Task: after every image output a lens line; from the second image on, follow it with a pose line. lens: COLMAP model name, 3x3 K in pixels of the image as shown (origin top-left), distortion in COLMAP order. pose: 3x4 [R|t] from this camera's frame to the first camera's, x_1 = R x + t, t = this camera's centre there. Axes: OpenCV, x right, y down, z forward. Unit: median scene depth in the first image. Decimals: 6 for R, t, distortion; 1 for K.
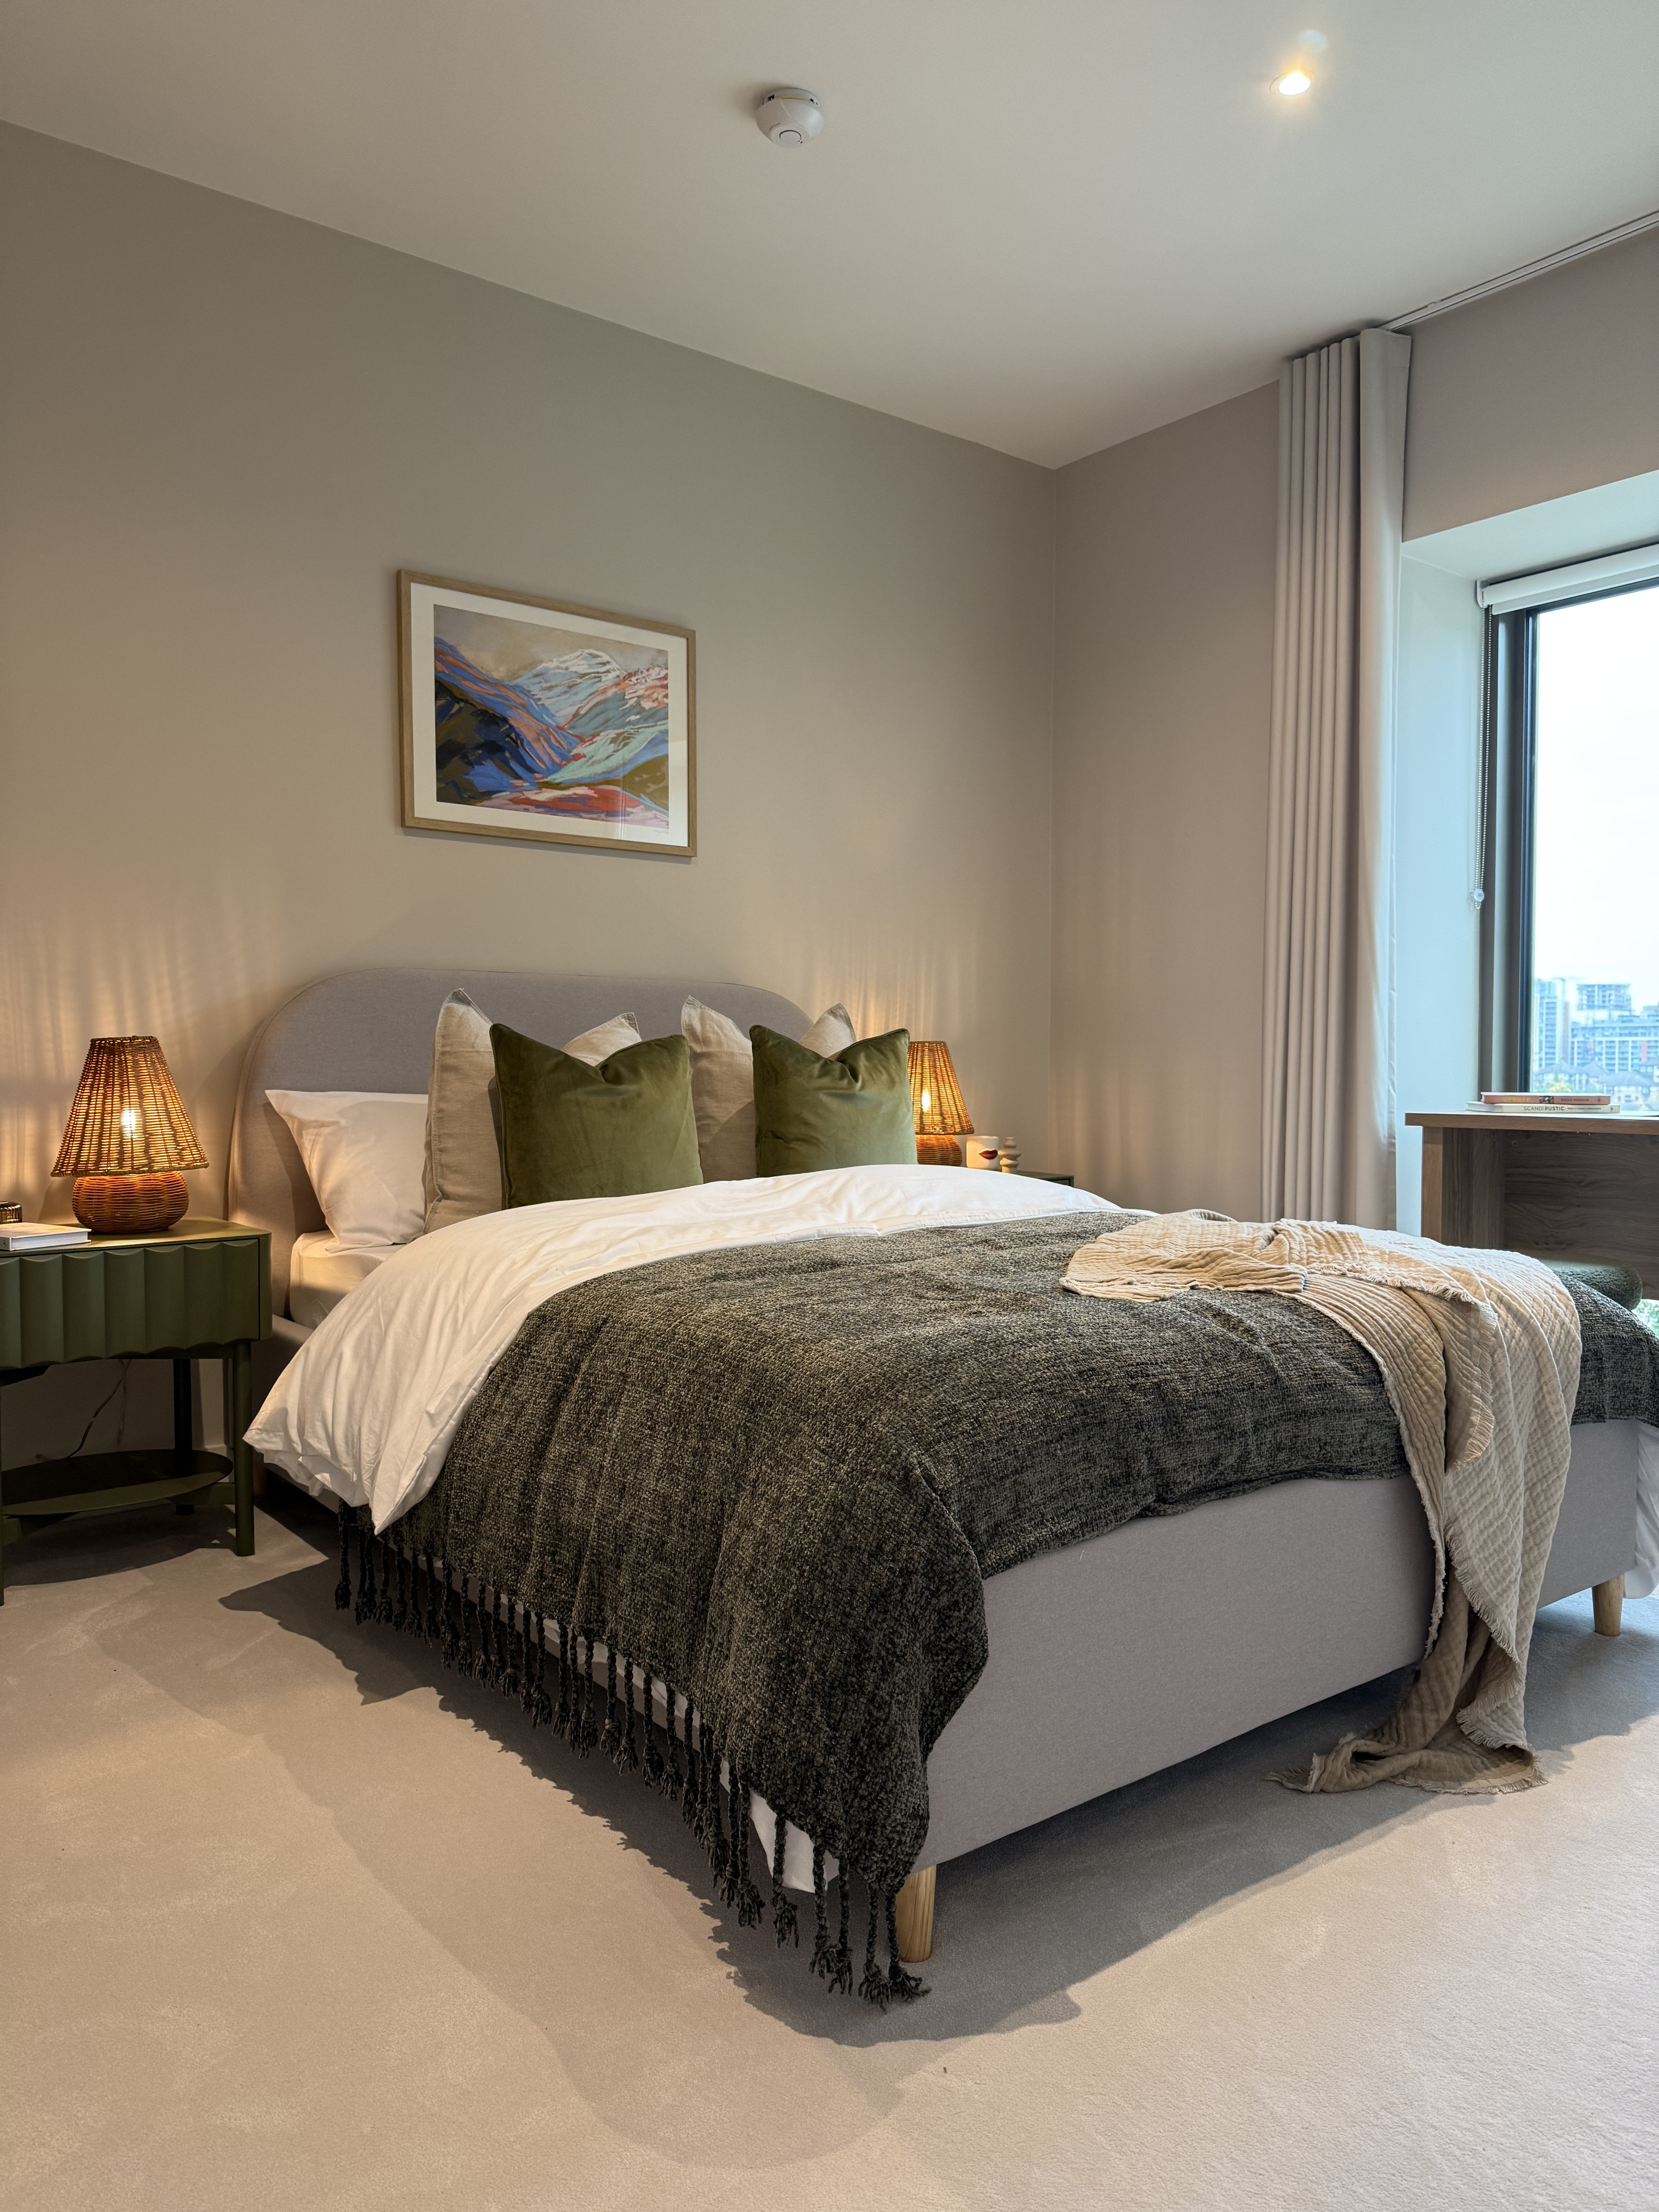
lens RADIAL K [[1587.0, 0, 844.2], [0, 1587.0, 1115.6], [0, 0, 1]] dist [0.083373, -0.061281]
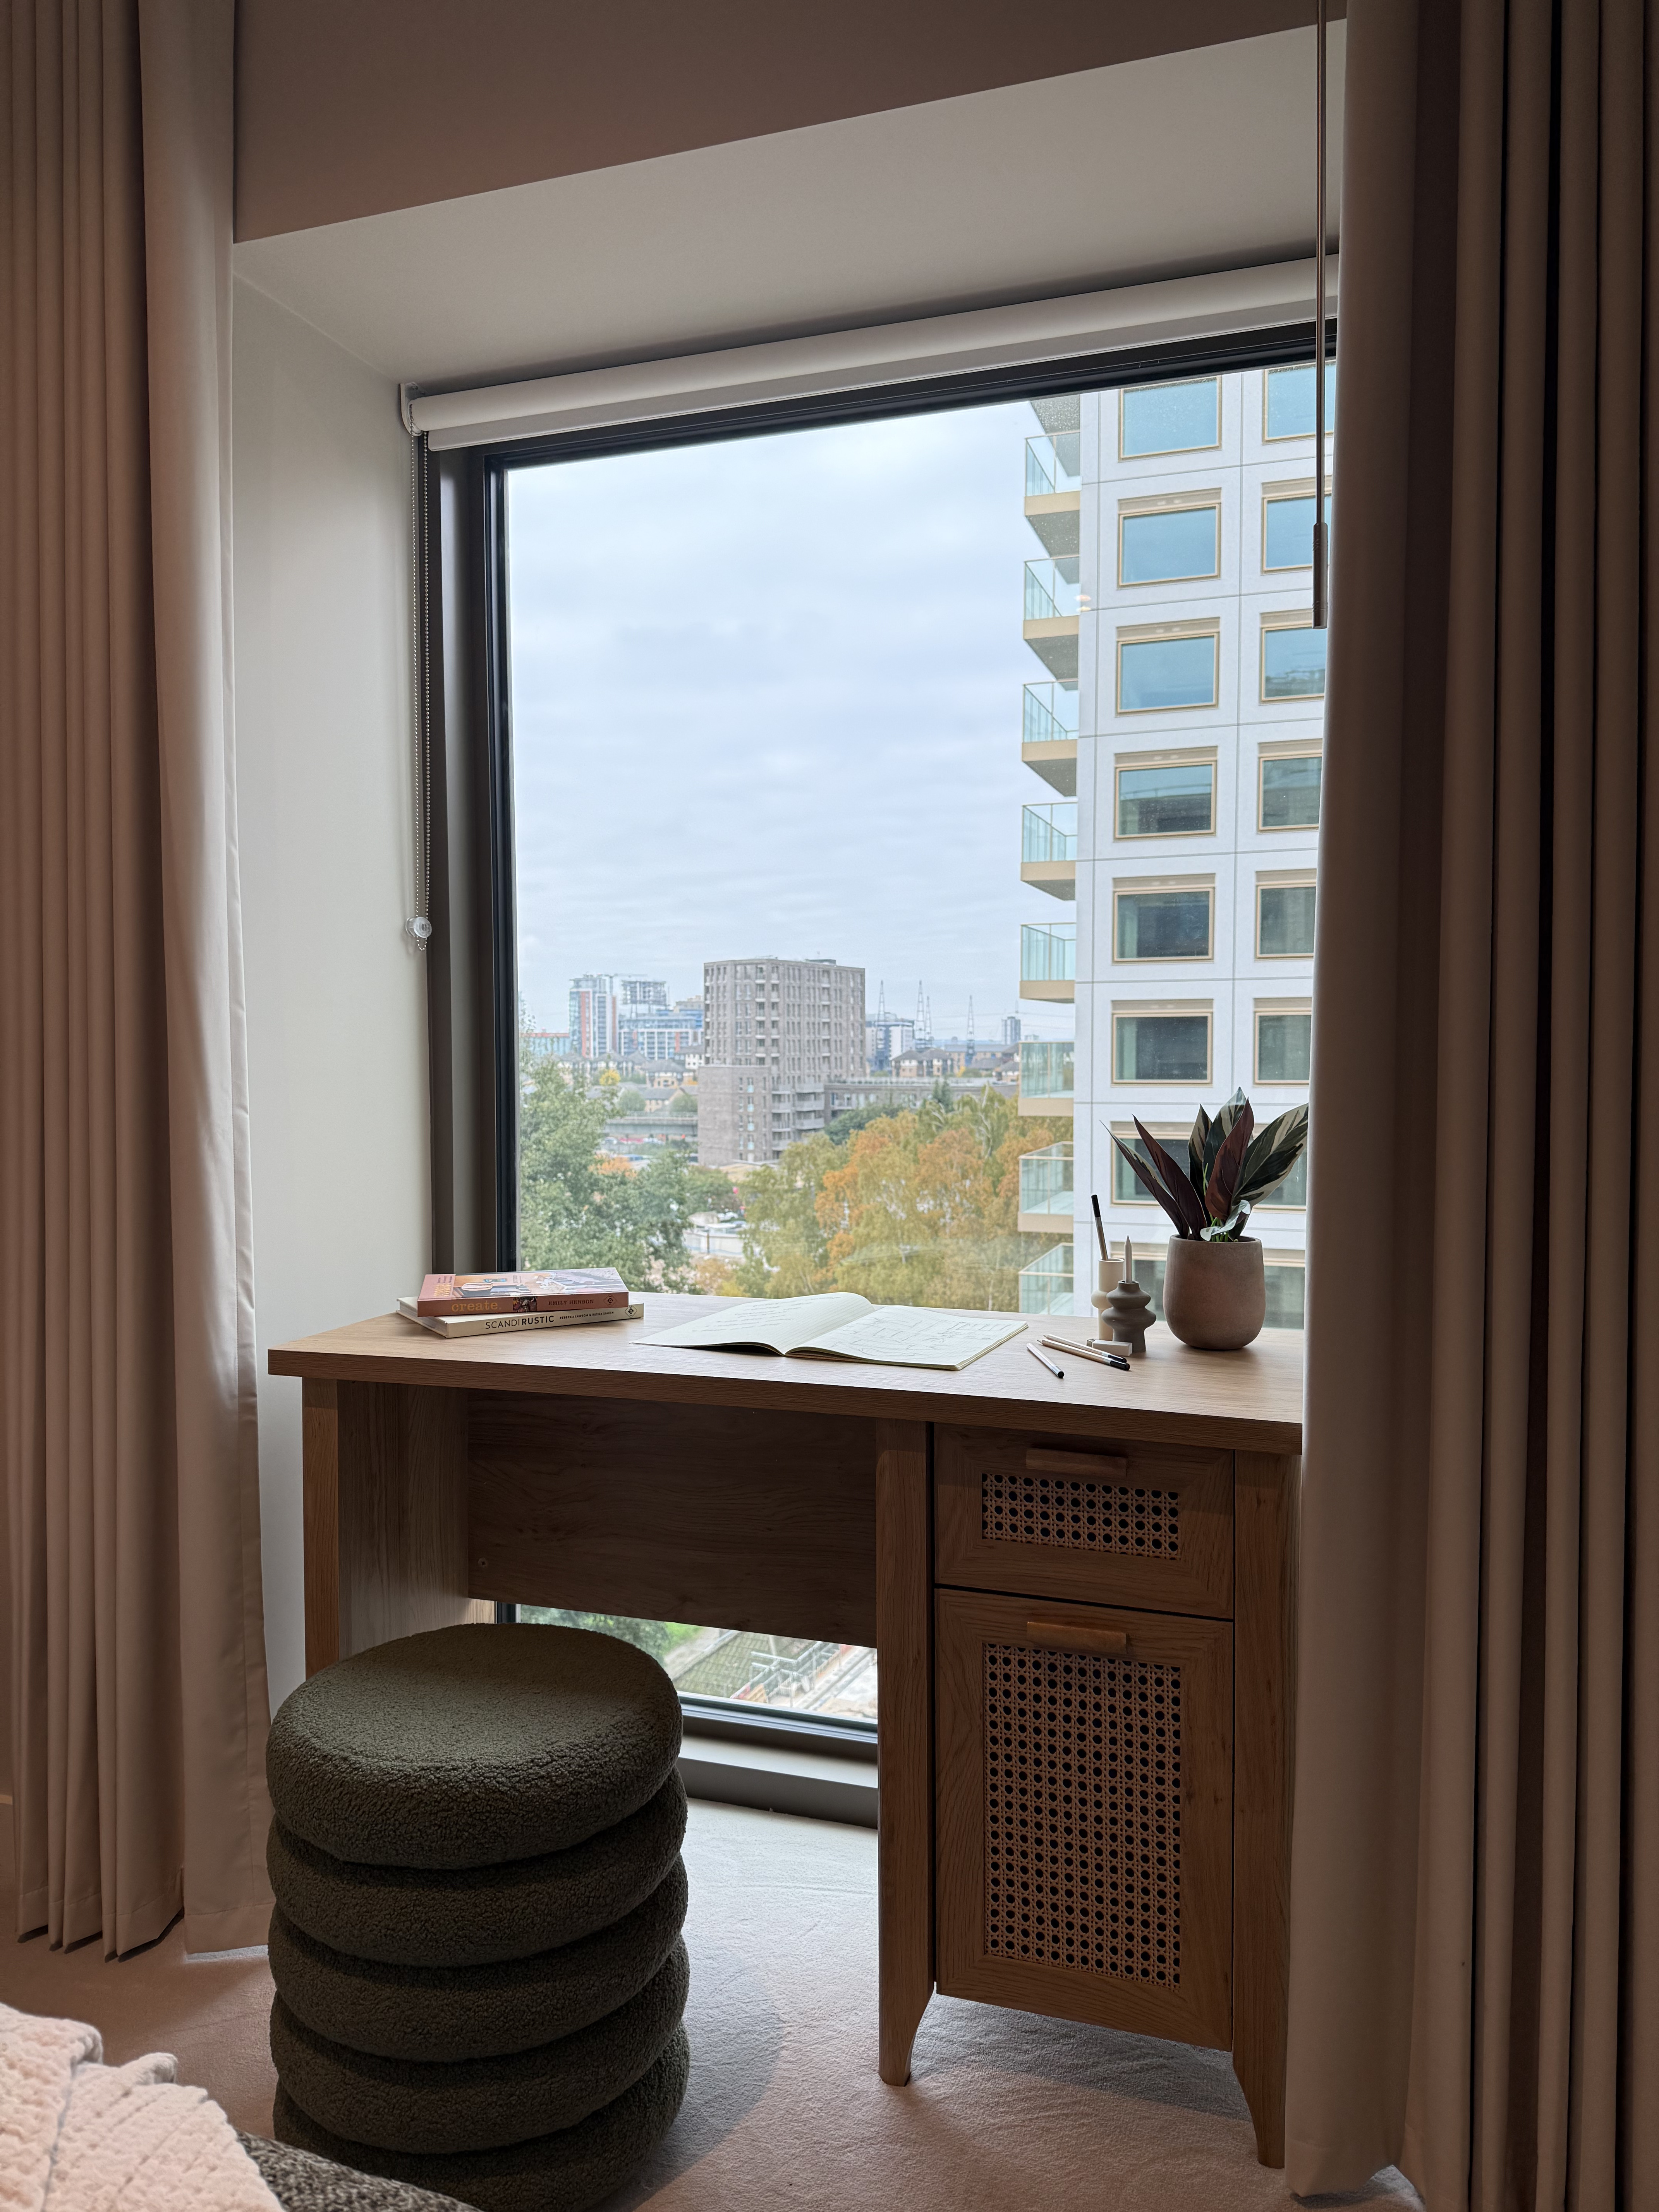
lens RADIAL K [[1587.0, 0, 834.1], [0, 1587.0, 1098.2], [0, 0, 1]] dist [0.083373, -0.061281]
pose [[0.848352, -0.015016, 0.529219, 0.213318], [0.016156, 0.999866, 0.002472, -0.073829], [-0.529186, 0.006453, 0.848482, 0.427918]]
